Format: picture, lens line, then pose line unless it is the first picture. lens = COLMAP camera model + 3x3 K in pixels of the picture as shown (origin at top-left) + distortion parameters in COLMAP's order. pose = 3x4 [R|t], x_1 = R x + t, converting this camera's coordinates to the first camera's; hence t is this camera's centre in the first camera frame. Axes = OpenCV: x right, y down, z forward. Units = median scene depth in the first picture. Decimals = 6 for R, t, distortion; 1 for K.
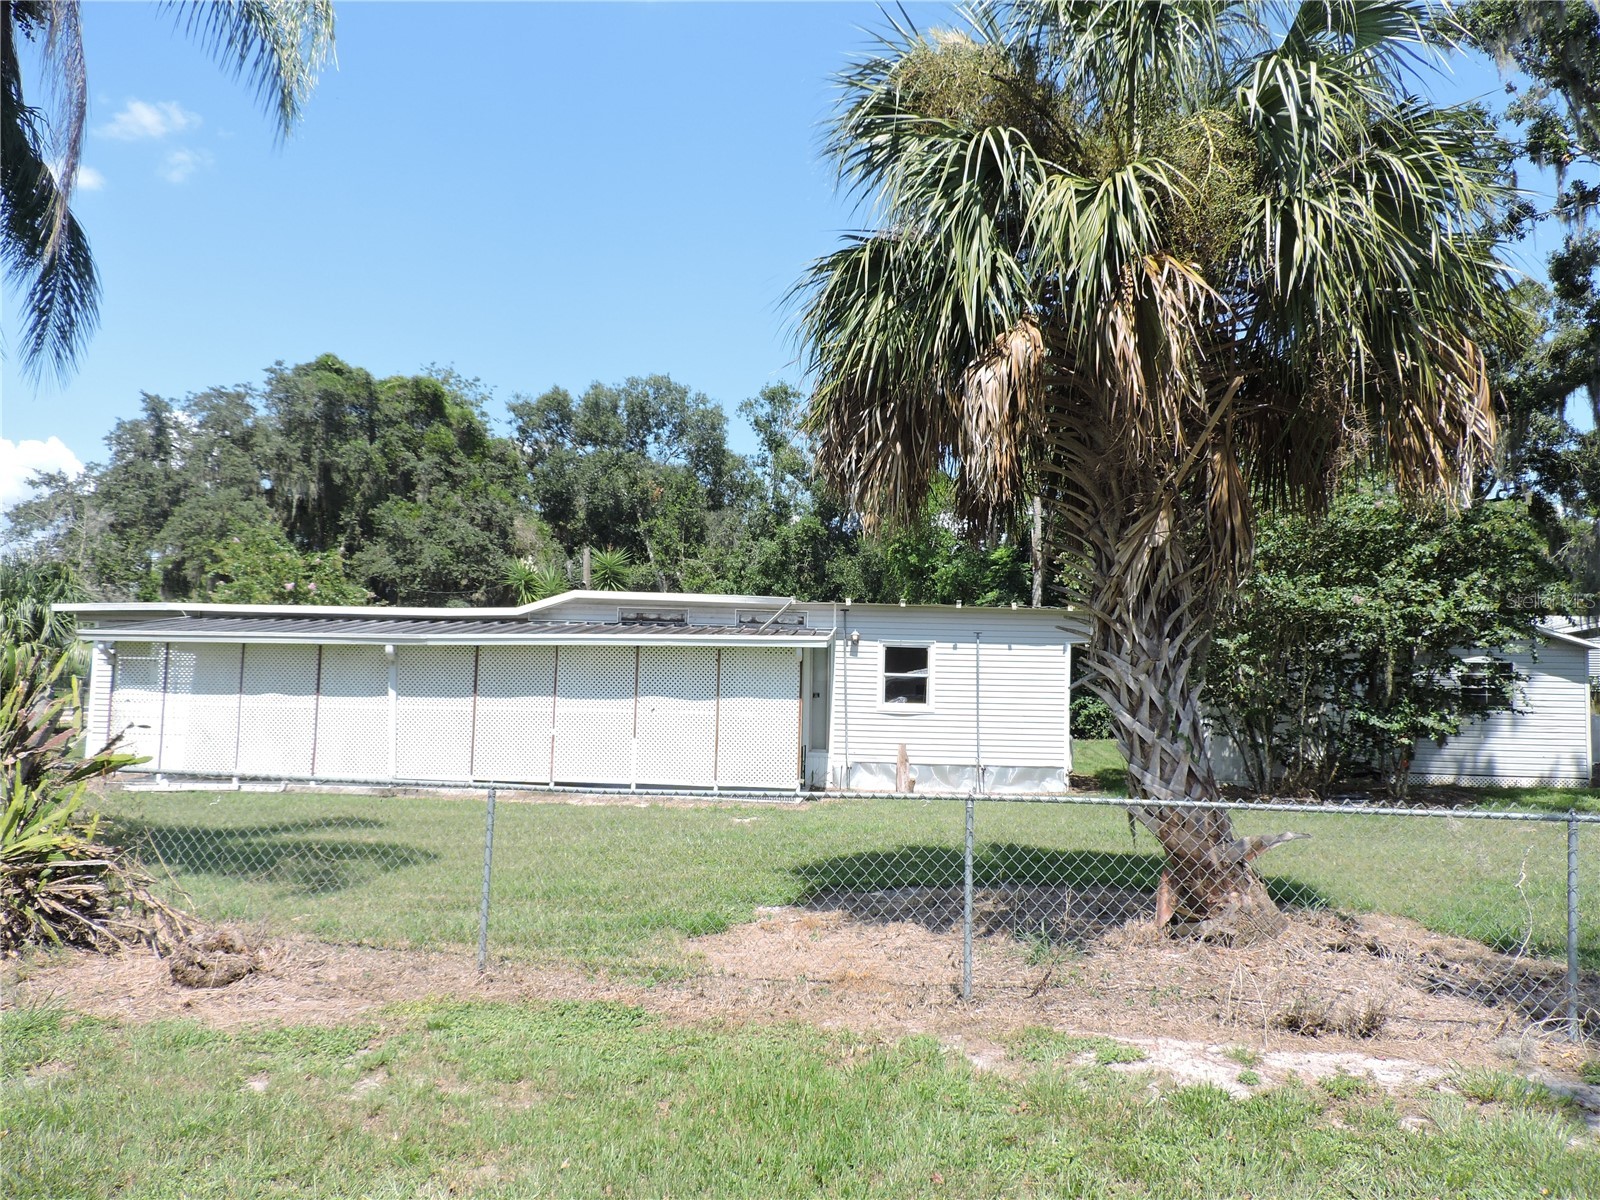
lens RADIAL K [[1140.5, 0, 800.0], [0, 1140.5, 600.0], [0, 0, 1]] dist [-0.006538, 0.008361]
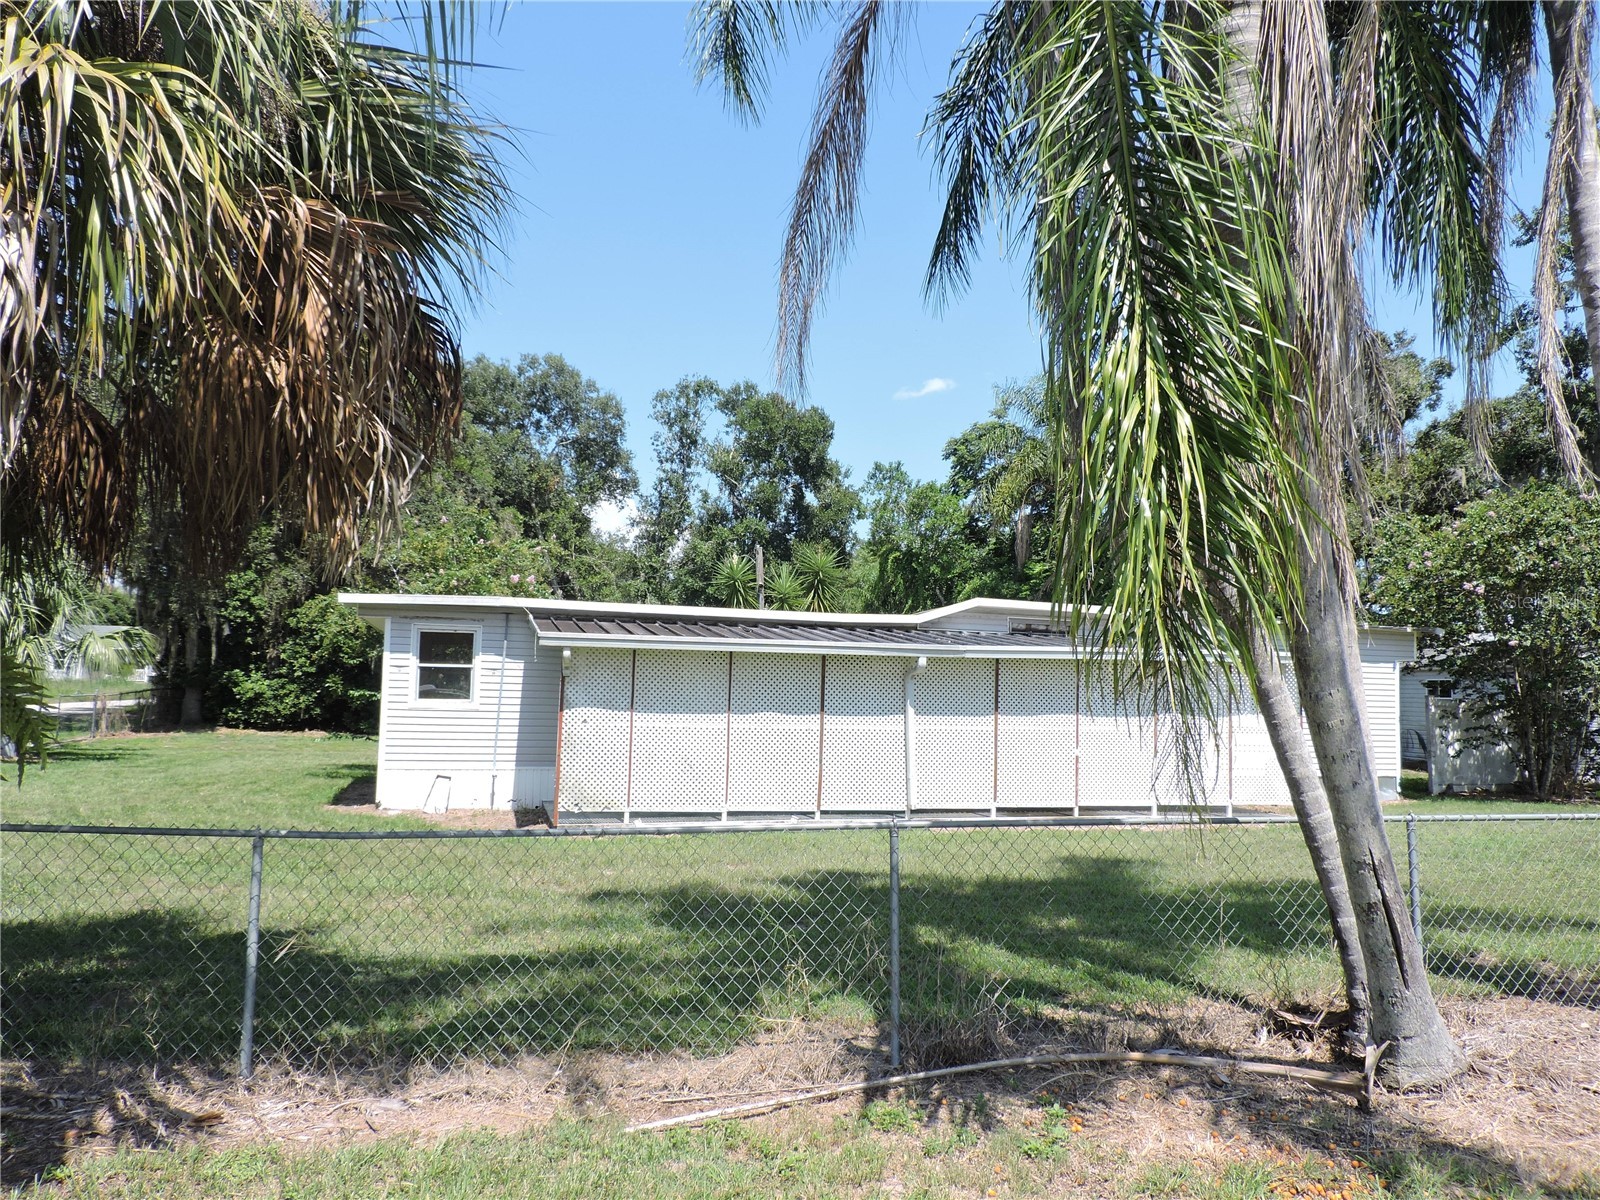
lens RADIAL K [[1140.5, 0, 800.0], [0, 1140.5, 600.0], [0, 0, 1]] dist [-0.006538, 0.008361]
pose [[0.939956, 0.029658, 0.340004, -0.652893], [-0.028838, 0.999556, -0.007464, 0.004161], [-0.340074, -0.002789, 0.940394, 0.176661]]
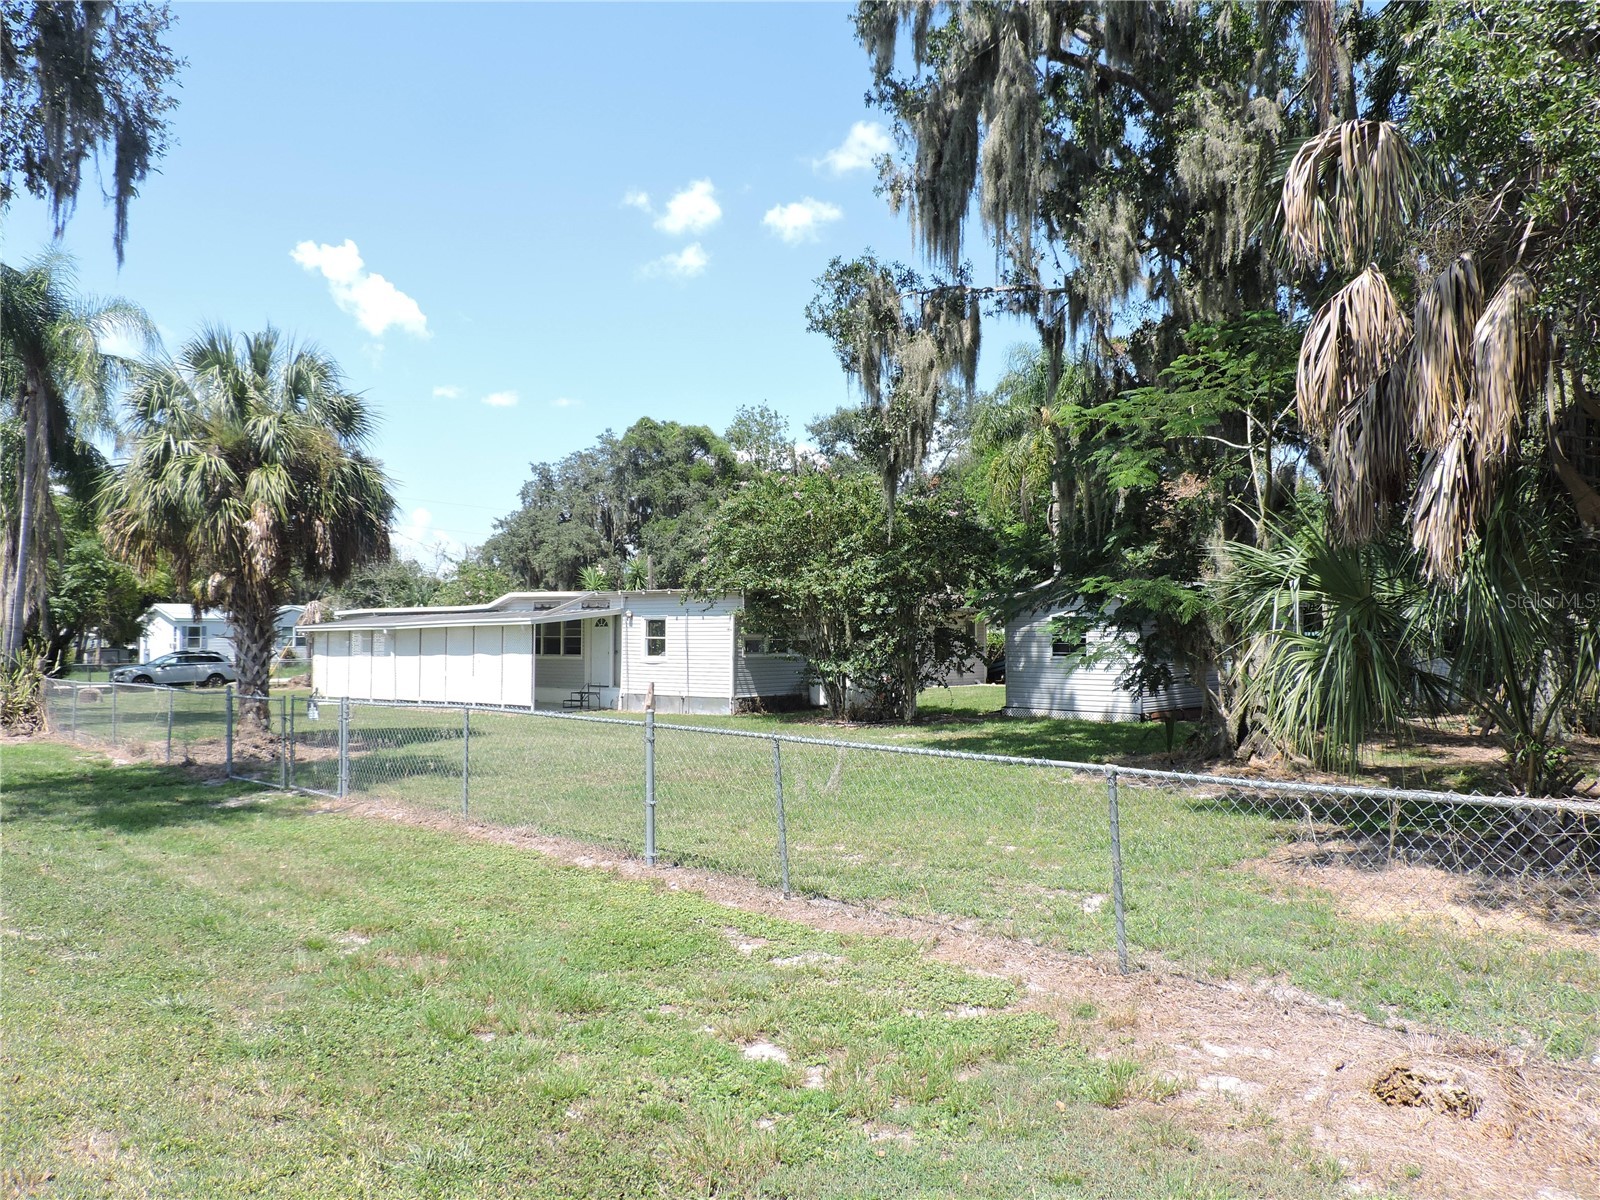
lens RADIAL K [[1135.0, 0, 800.0], [0, 1135.0, 600.0], [0, 0, 1]] dist [-0.008341, -0.008162]
pose [[0.821781, -0.041436, -0.568295, 1.118957], [0.061505, 0.997976, 0.016175, 0.002457], [0.566475, -0.048245, 0.822666, -0.139302]]
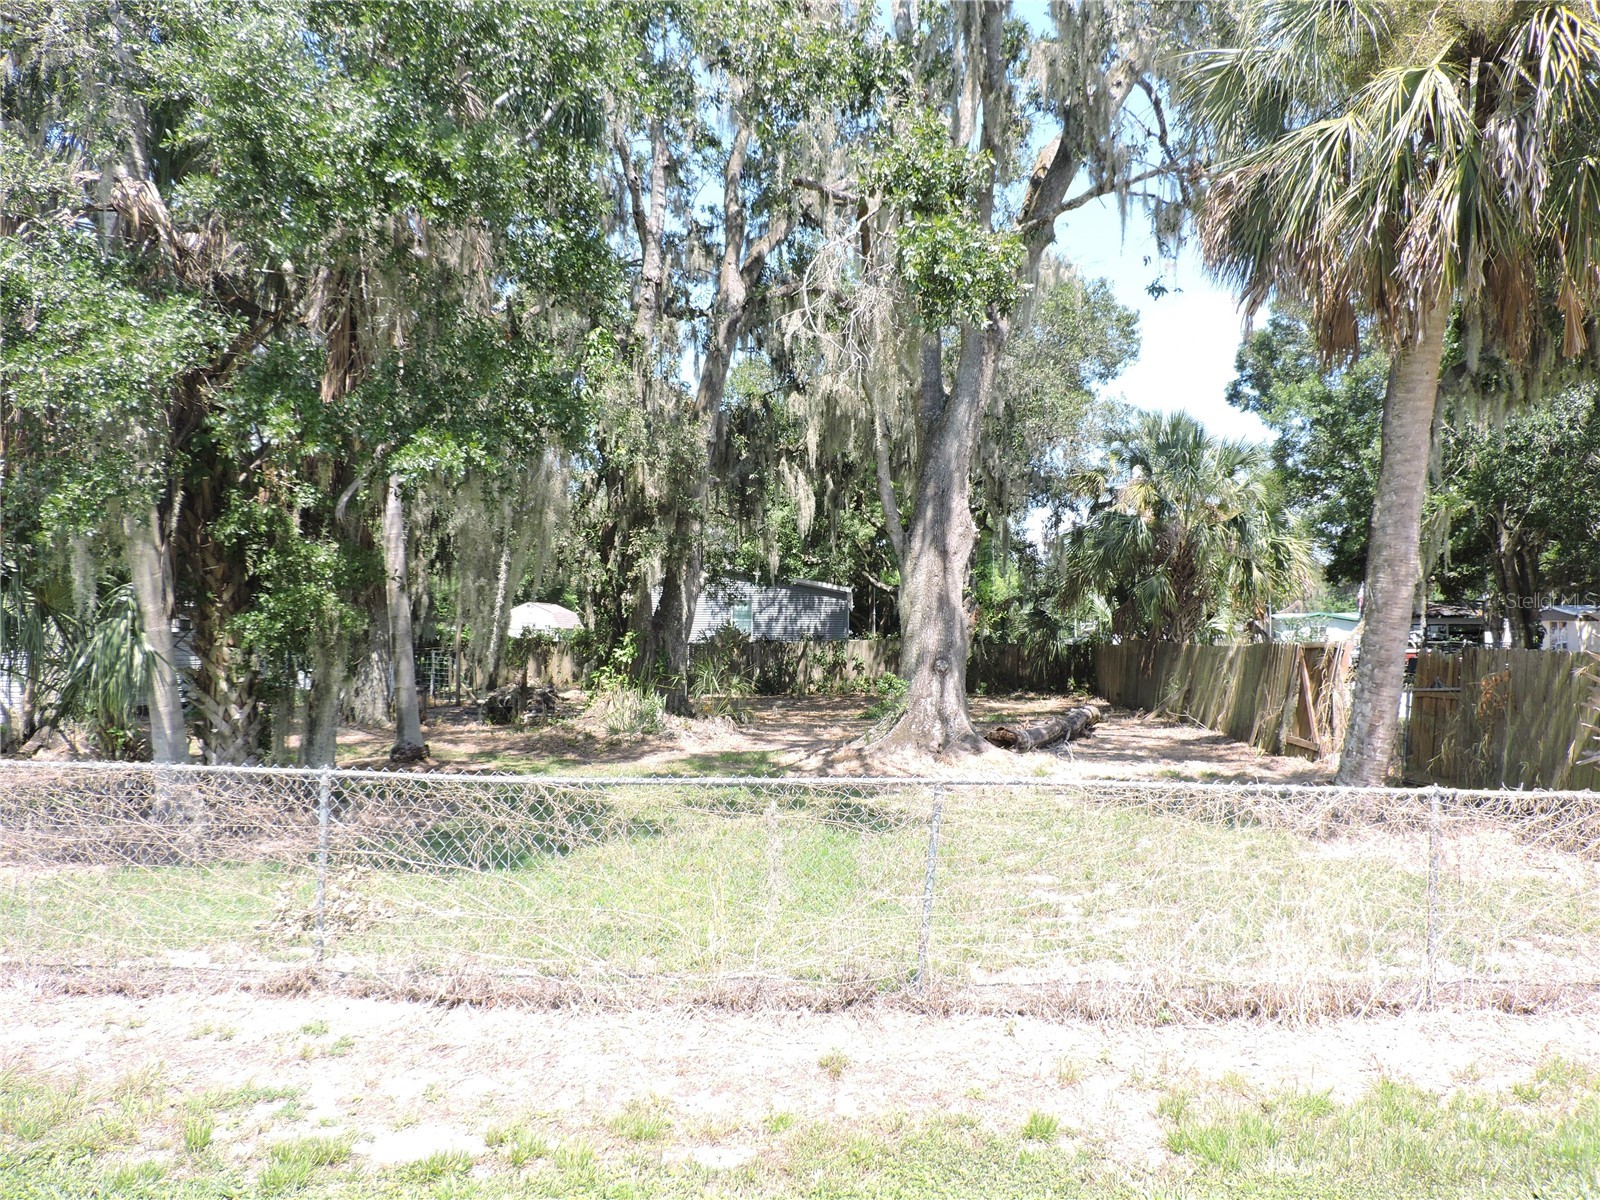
lens RADIAL K [[1140.5, 0, 800.0], [0, 1140.5, 600.0], [0, 0, 1]] dist [-0.006538, 0.008361]
pose [[0.995284, -0.001904, 0.096984, 1.399971], [-0.001615, 0.999344, 0.036189, -0.000769], [-0.096989, -0.036175, 0.994628, -0.213545]]
